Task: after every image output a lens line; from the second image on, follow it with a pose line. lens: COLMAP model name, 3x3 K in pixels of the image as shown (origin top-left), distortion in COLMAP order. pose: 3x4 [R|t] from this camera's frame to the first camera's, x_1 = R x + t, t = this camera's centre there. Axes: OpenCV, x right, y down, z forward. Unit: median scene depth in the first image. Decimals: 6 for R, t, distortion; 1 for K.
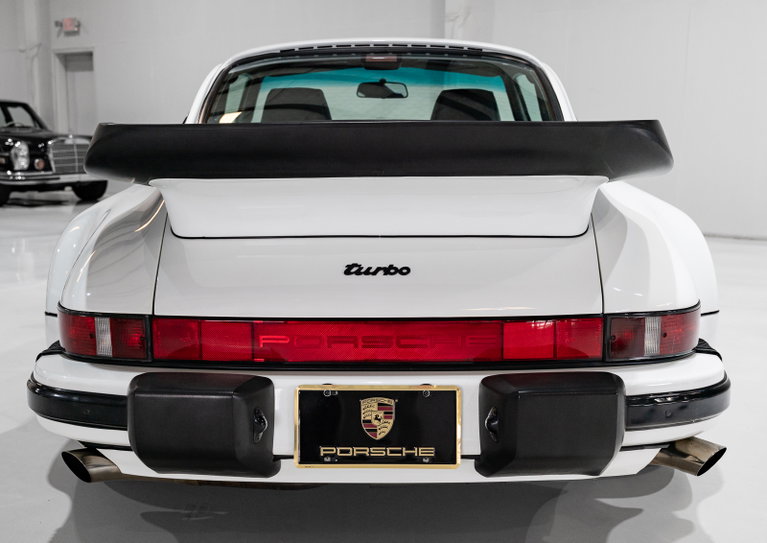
lens RADIAL K [[848.9, 0, 384.2], [0, 848.9, 273.1], [0, 0, 1]] dist [0.017257, 0.000000]
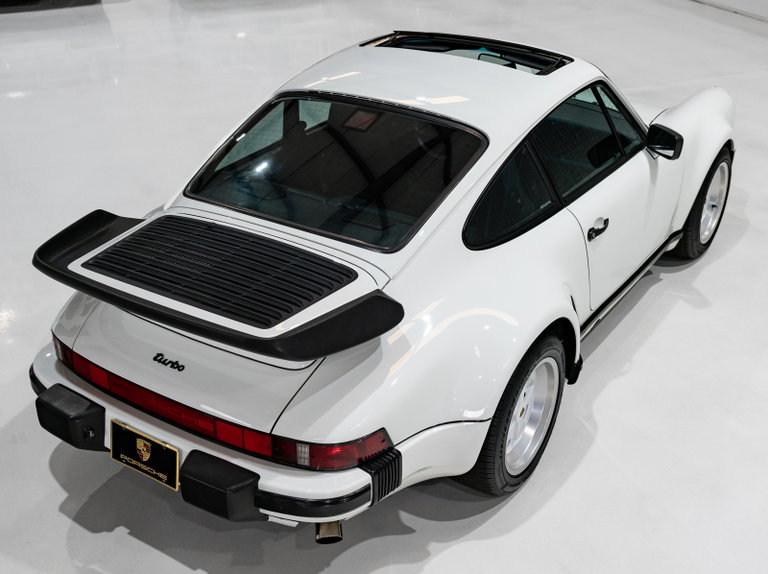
lens RADIAL K [[970.7, 0, 378.6], [0, 970.7, 290.3], [0, 0, 1]] dist [-0.002305, 0.000000]
pose [[0.836527, 0.259185, -0.482747, 1.205943], [-0.086890, 0.932648, 0.350167, -0.830048], [0.540992, -0.250978, 0.802707, -0.245703]]
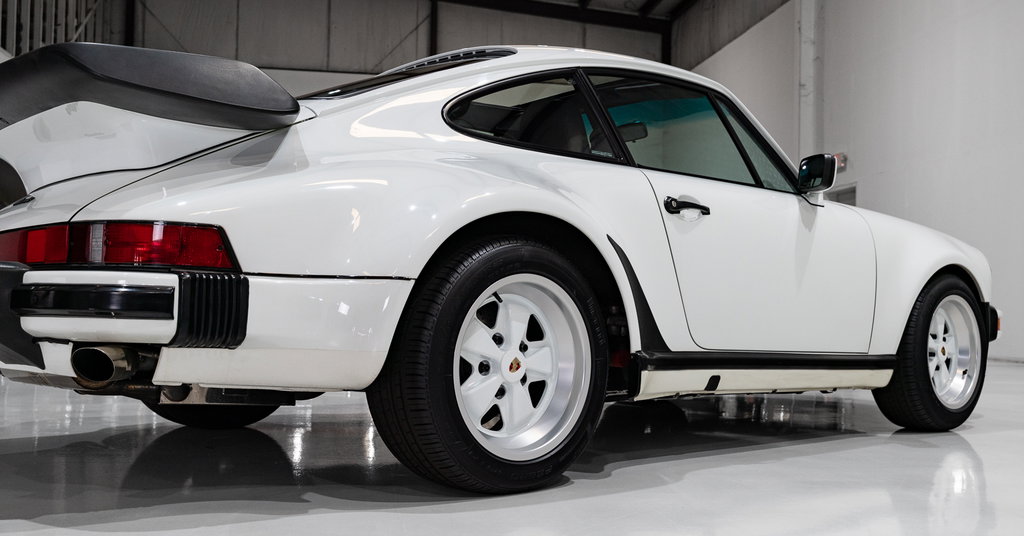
lens RADIAL K [[1011.8, 0, 516.5], [0, 1011.8, 276.2], [0, 0, 1]] dist [0.001666, 0.000000]
pose [[0.669055, -0.017865, -0.742998, 1.619400], [-0.132868, 0.980731, -0.143226, 0.228038], [0.731240, 0.194547, 0.653789, 0.578561]]
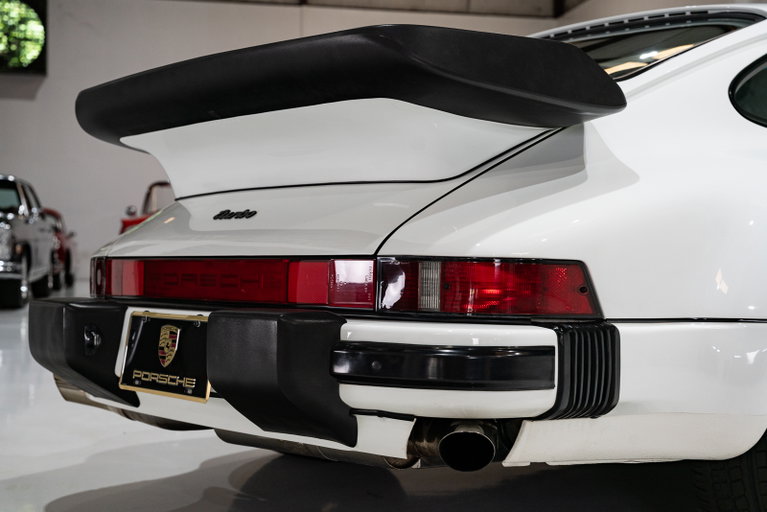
lens RADIAL K [[1088.1, 0, 397.3], [0, 1088.1, 262.4], [0, 0, 1]] dist [0.020106, 0.000000]
pose [[0.701155, 0.007091, -0.712974, 1.051844], [-0.118833, 0.987127, -0.107046, 0.169119], [0.703037, 0.159781, 0.692971, 0.258342]]
